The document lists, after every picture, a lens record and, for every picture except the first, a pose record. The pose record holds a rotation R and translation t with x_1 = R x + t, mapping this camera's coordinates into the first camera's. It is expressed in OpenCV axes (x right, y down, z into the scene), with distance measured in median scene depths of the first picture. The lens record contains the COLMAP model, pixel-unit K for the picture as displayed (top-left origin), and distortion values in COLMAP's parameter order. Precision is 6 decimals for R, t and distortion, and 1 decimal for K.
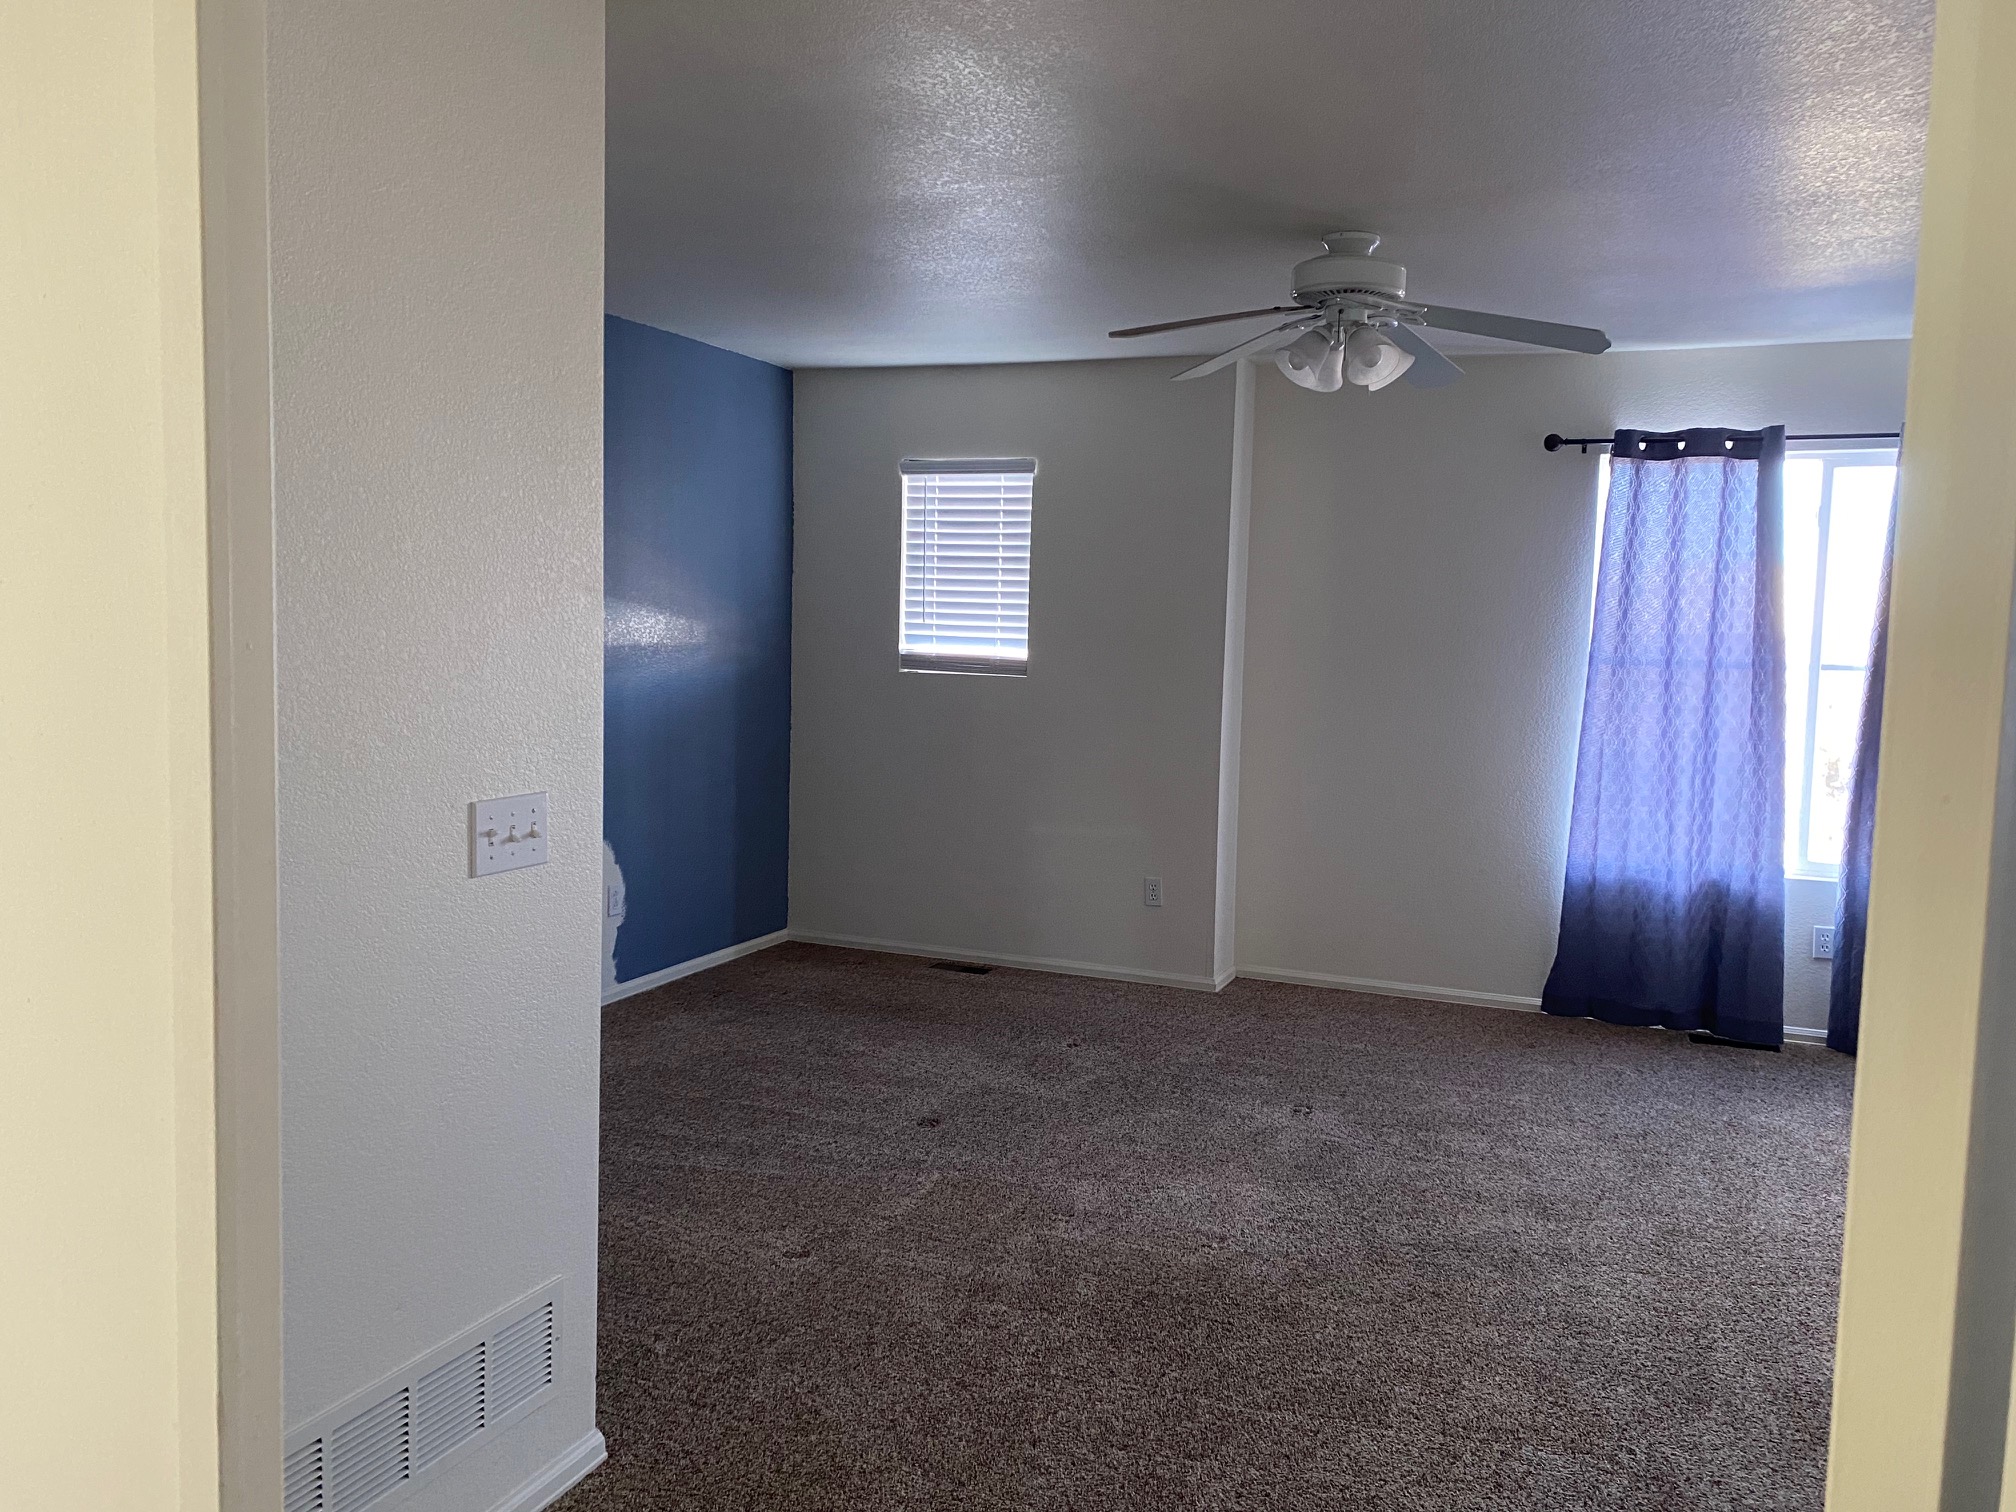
lens RADIAL K [[1517.5, 0, 1016.4], [0, 1517.5, 756.4], [0, 0, 1]] dist [0.008636, -0.000274]
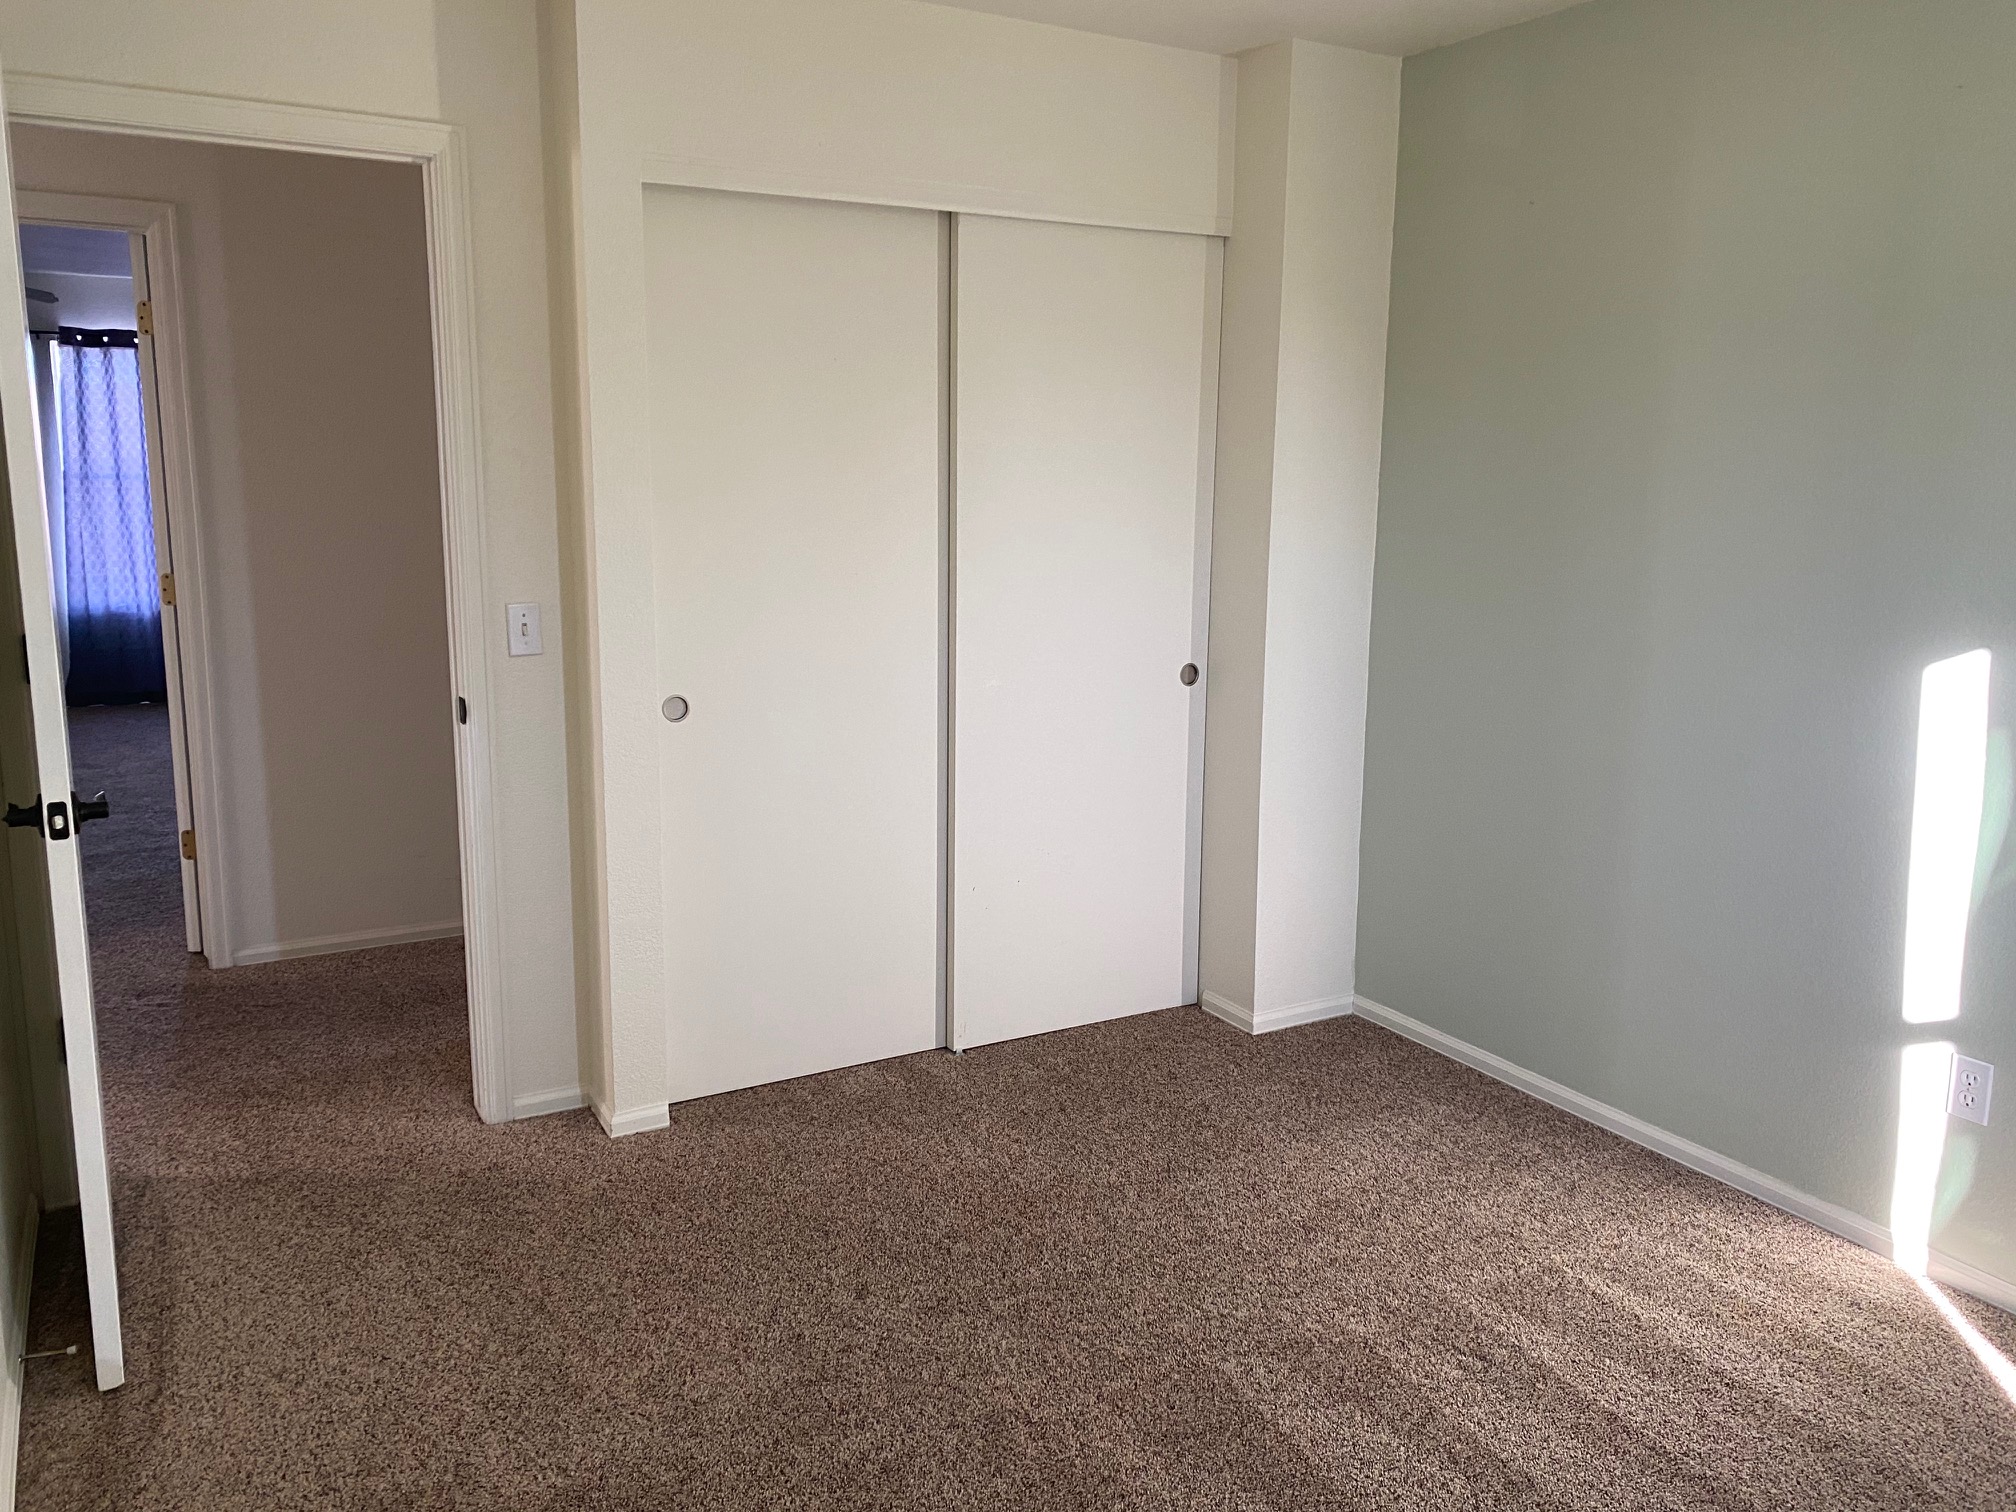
lens RADIAL K [[1517.5, 0, 1015.7], [0, 1517.5, 749.3], [0, 0, 1]] dist [0.008636, -0.000274]
pose [[0.605966, -0.136300, 0.783727, -0.294937], [0.092365, 0.990603, 0.100863, 0.148893], [-0.790110, 0.011269, 0.612861, -0.728938]]
